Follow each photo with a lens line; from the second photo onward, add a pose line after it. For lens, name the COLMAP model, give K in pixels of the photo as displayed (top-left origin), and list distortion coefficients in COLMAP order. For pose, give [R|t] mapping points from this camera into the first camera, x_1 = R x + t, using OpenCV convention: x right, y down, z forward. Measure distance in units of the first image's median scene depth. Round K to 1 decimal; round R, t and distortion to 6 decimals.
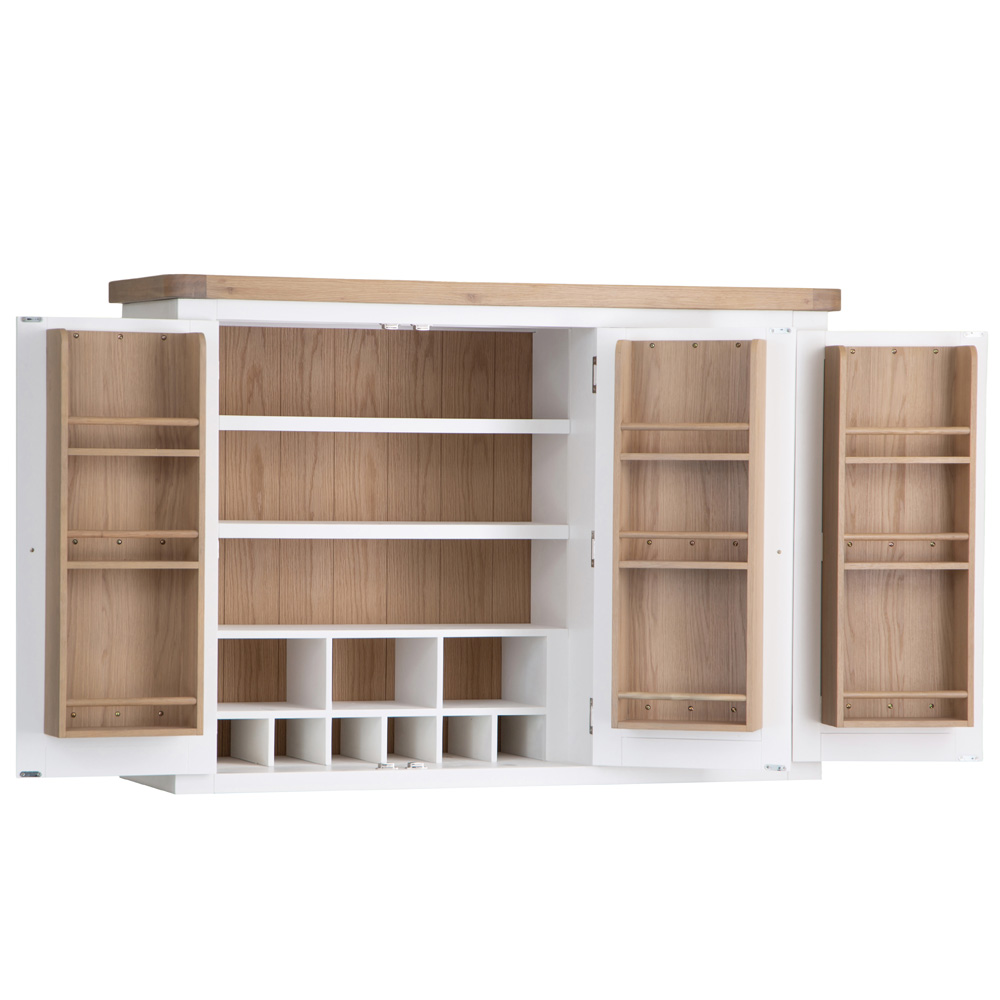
lens RADIAL K [[4174.8, 0, 500.0], [0, 4174.8, 500.0], [0, 0, 1]] dist [0.667397, 2.672987]
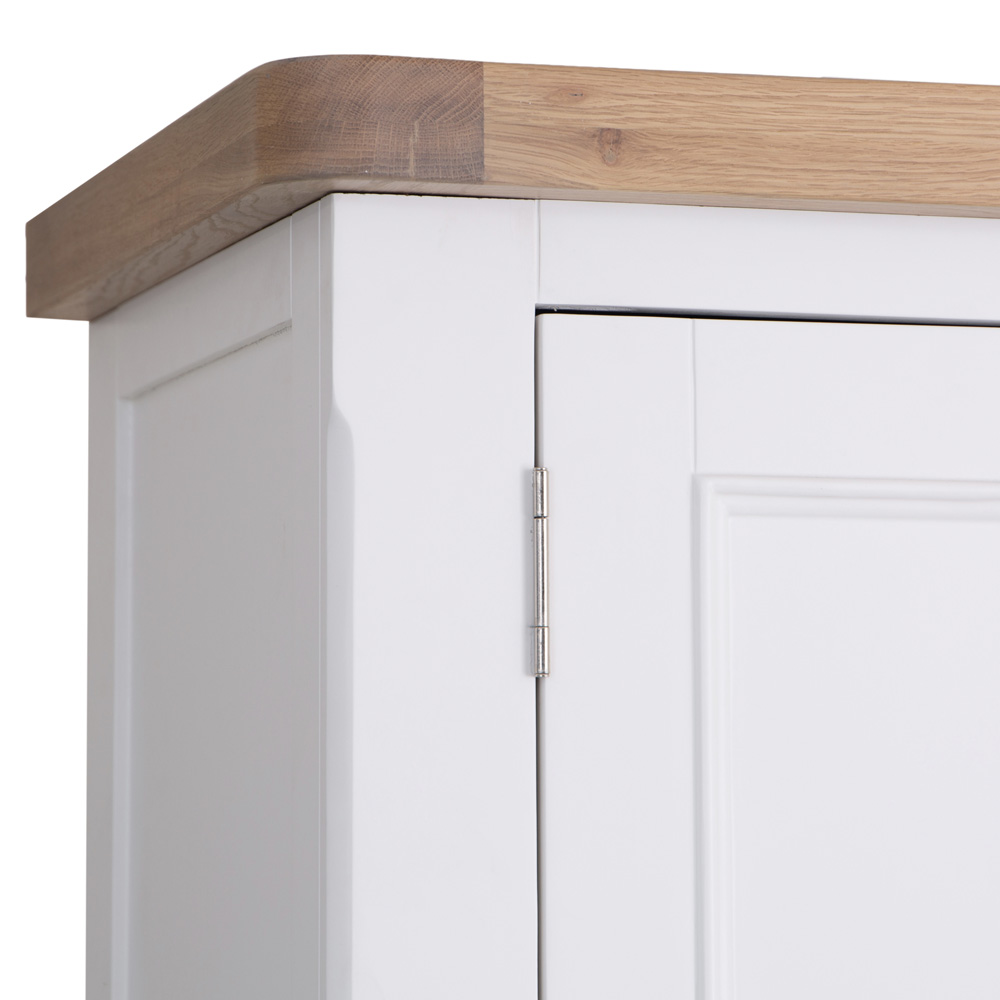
lens RADIAL K [[5031.5, 0, 500.0], [0, 5031.5, 500.0], [0, 0, 1]] dist [0.358336, 7.853889]
pose [[0.998207, -0.018332, -0.056984, -0.056695], [0.012237, 0.994341, -0.105526, -0.010639], [0.058596, 0.104639, 0.992783, 0.778873]]
